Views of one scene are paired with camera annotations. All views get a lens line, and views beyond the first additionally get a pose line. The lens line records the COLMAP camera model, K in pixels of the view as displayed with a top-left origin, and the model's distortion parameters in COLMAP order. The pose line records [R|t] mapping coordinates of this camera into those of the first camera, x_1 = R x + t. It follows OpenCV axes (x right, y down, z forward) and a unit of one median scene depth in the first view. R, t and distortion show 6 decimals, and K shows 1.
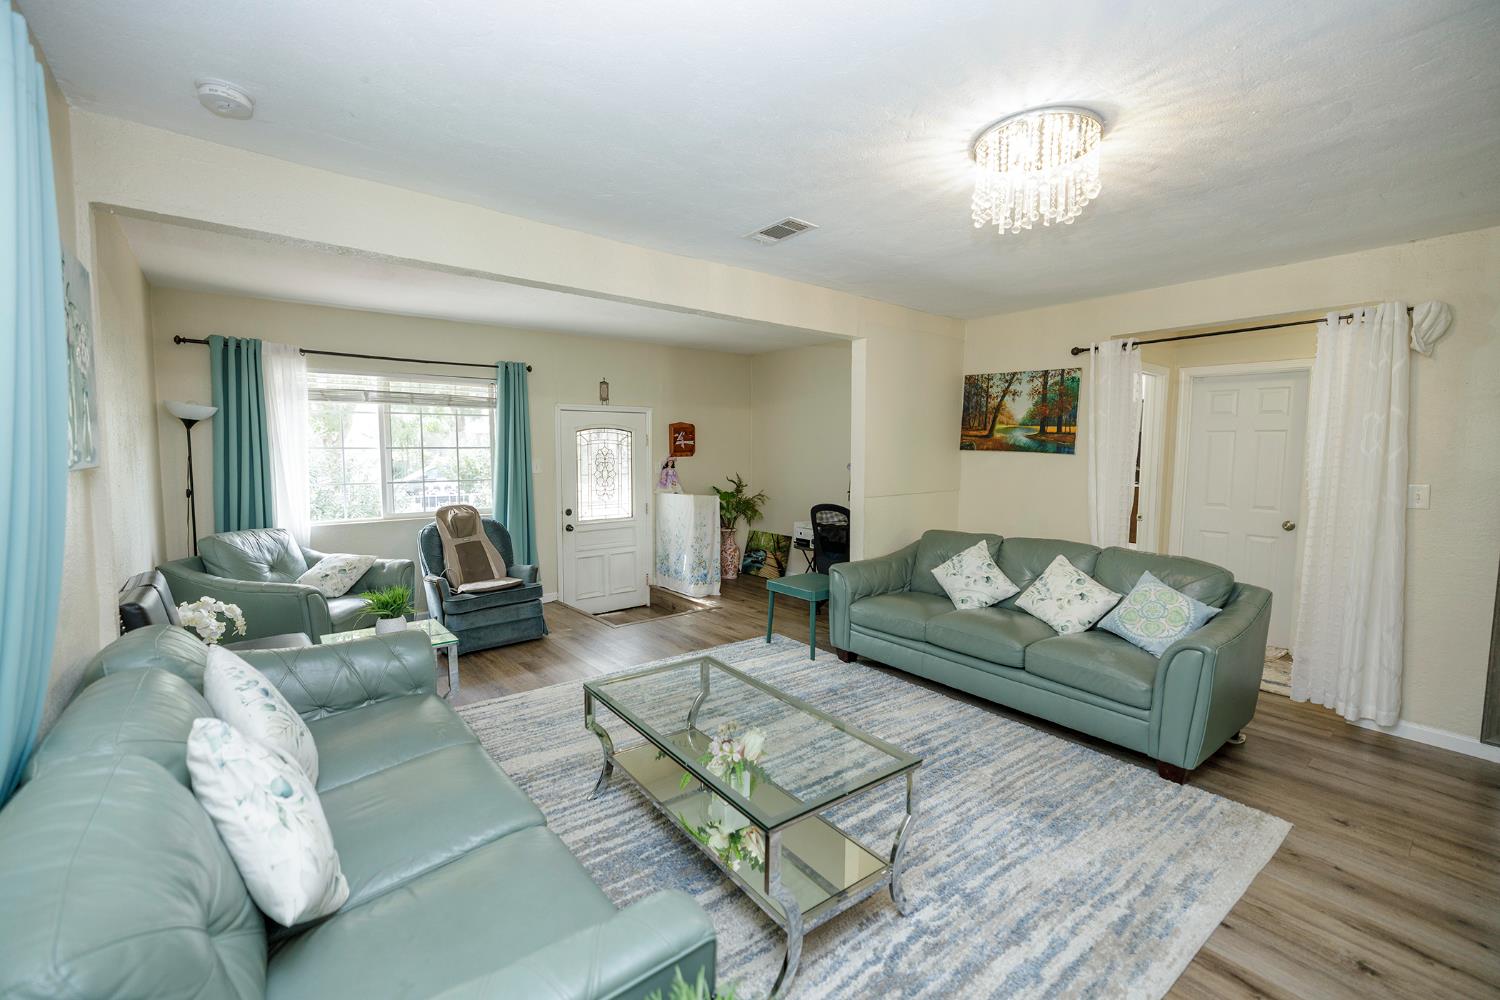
lens RADIAL K [[629.5, 0, 743.7], [0, 629.5, 495.1], [0, 0, 1]] dist [0.003921, -0.000467]
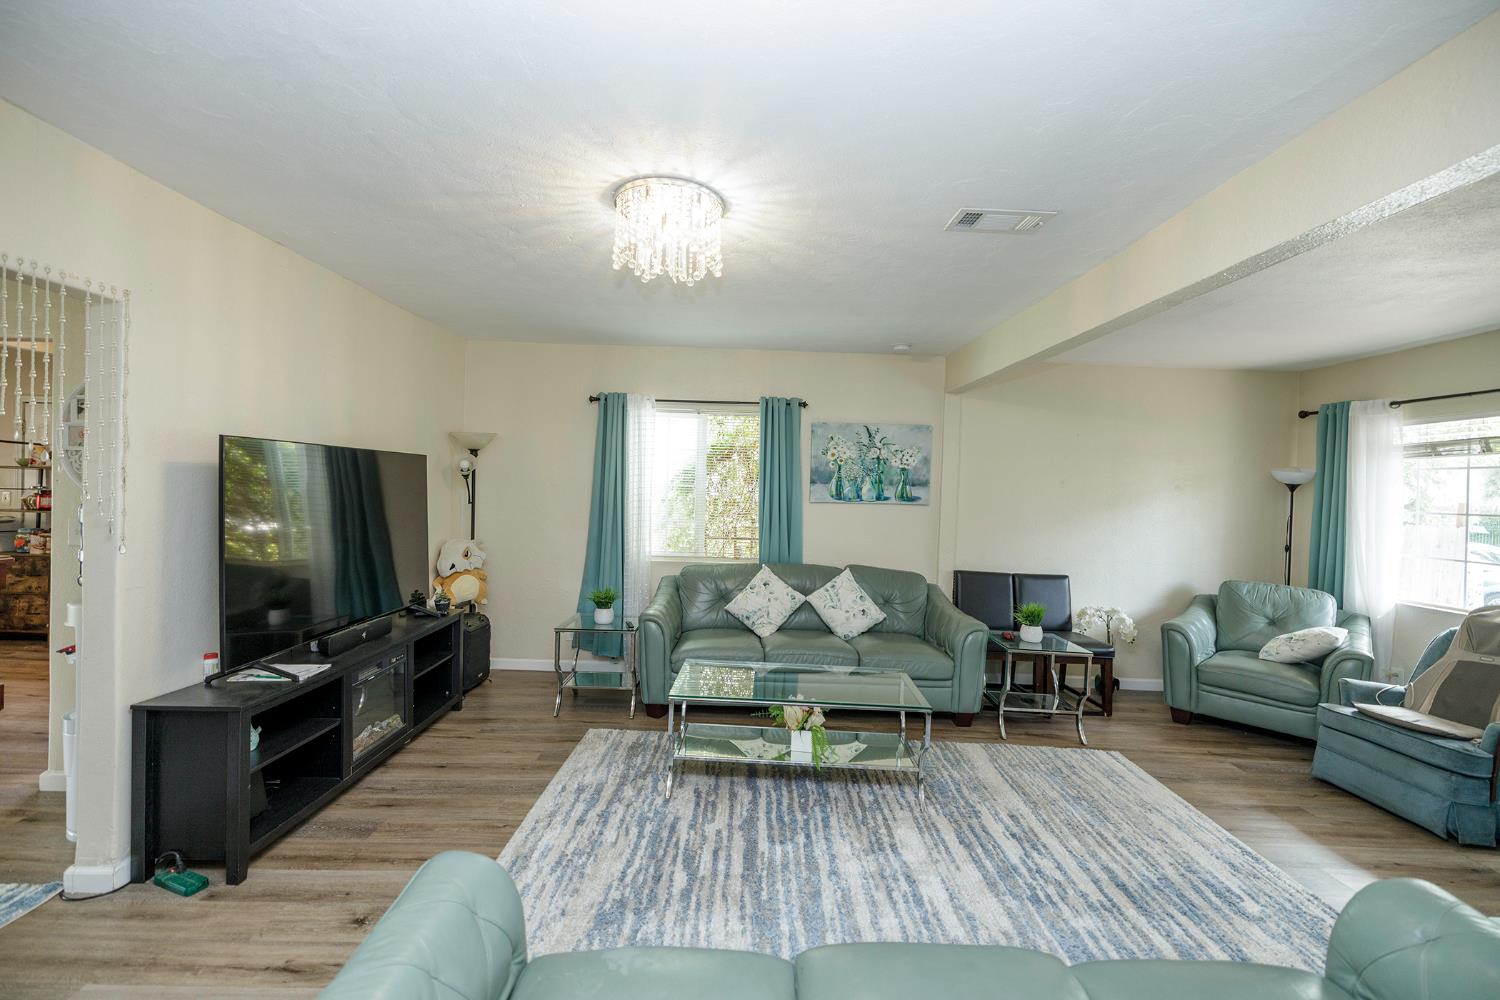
lens RADIAL K [[629.5, 0, 743.7], [0, 629.5, 495.1], [0, 0, 1]] dist [0.003921, -0.000467]
pose [[-0.612292, -0.014562, -0.790498, 0.594984], [-0.094180, 0.994055, 0.054637, -0.065320], [0.785003, 0.107902, -0.610023, 0.876602]]
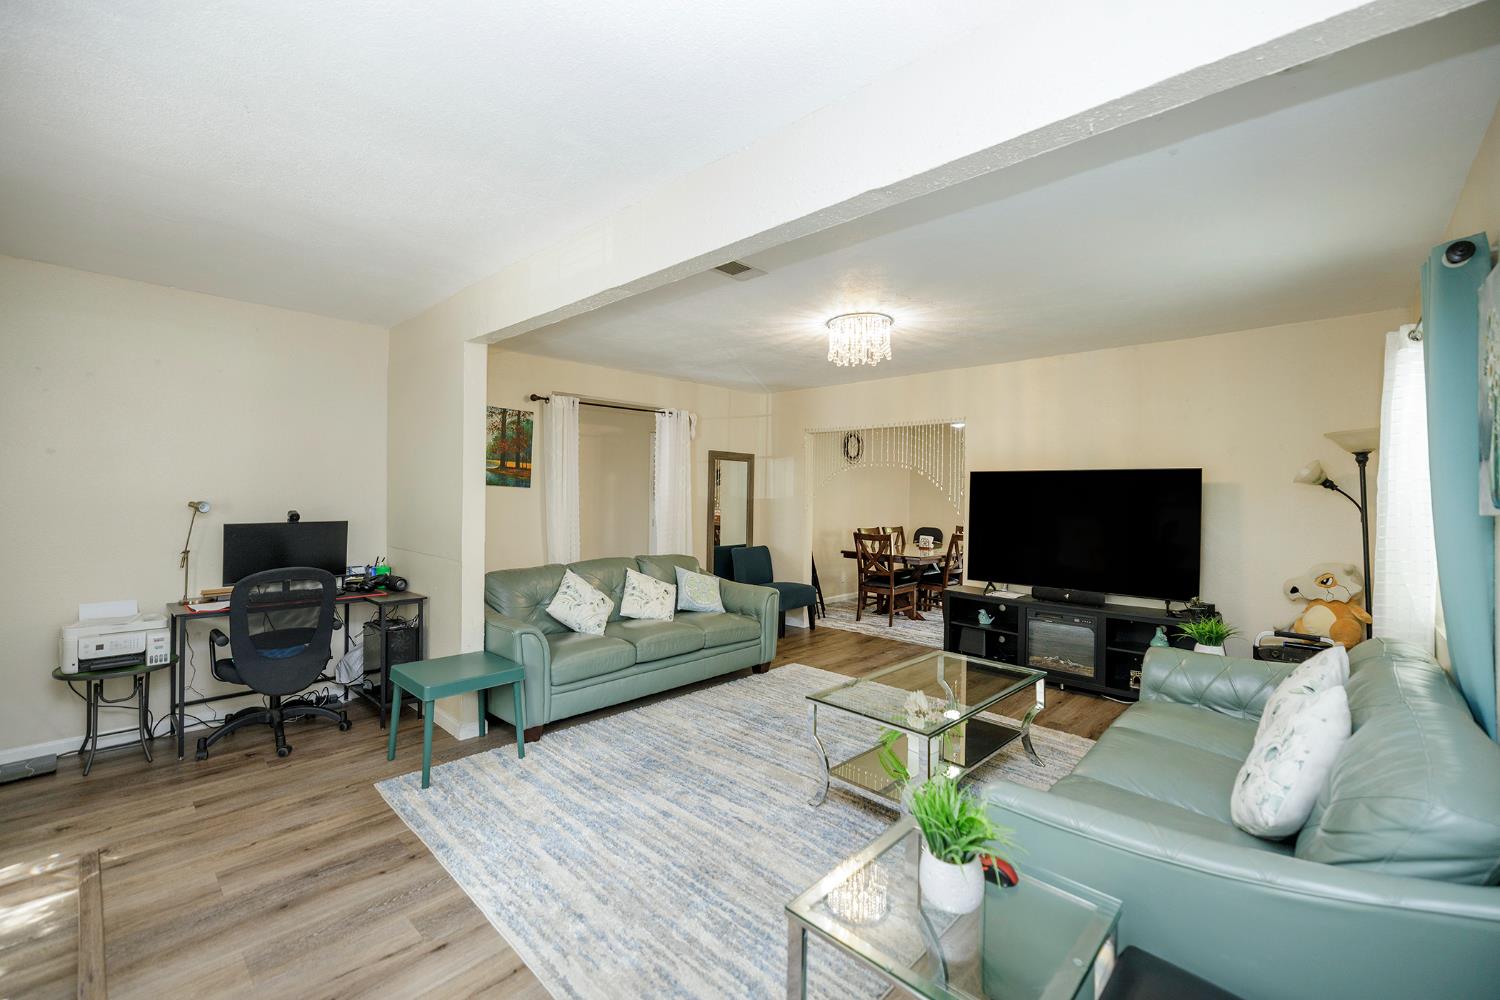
lens RADIAL K [[629.5, 0, 743.7], [0, 629.5, 495.1], [0, 0, 1]] dist [0.003921, -0.000467]
pose [[-0.143393, -0.011462, 0.989599, -0.652484], [0.060559, 0.997957, 0.020334, -0.051950], [-0.987811, 0.062845, -0.142406, 0.792195]]
